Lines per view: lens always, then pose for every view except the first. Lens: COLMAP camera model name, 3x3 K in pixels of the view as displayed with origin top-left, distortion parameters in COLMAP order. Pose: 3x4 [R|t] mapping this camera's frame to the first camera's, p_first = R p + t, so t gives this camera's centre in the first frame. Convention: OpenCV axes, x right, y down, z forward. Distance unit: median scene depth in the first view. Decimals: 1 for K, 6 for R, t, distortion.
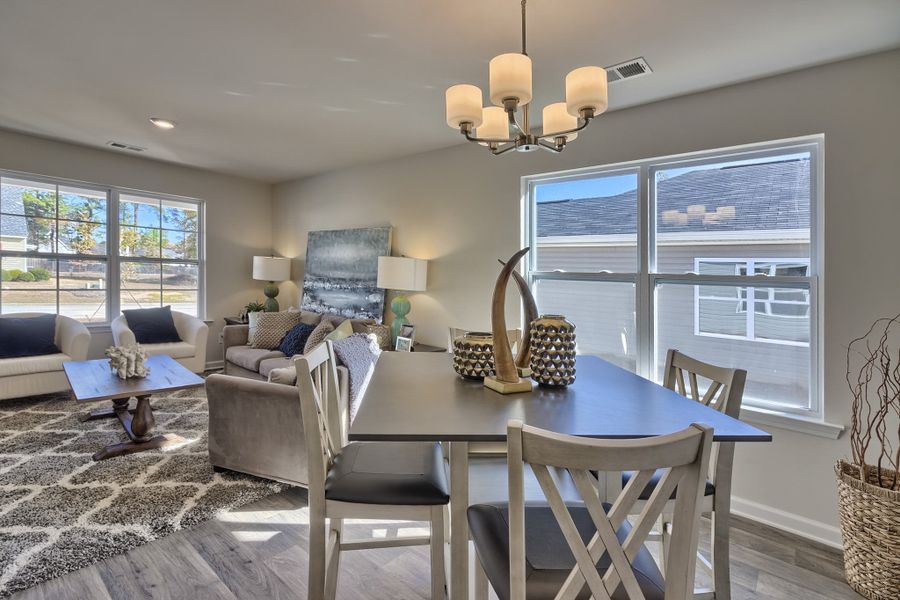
lens RADIAL K [[427.6, 0, 450.0], [0, 427.6, 300.0], [0, 0, 1]] dist [0.000245, 0.000497]
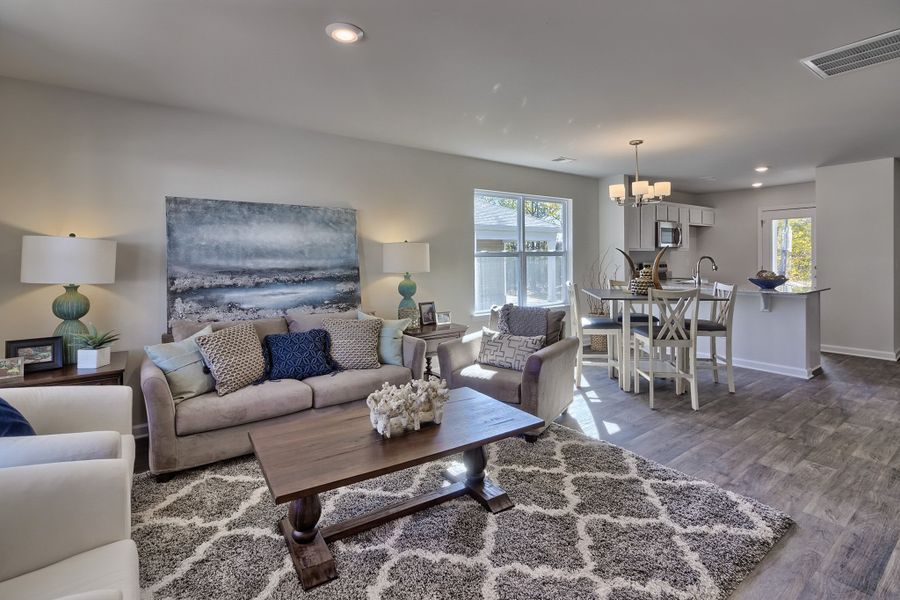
lens RADIAL K [[415.5, 0, 451.4], [0, 415.5, 289.6], [0, 0, 1]] dist [-0.002668, -0.000042]
pose [[0.222702, -0.098244, 0.969924, -0.902001], [0.086929, 0.992947, 0.080616, -0.046063], [-0.971003, 0.066361, 0.229672, 0.535805]]
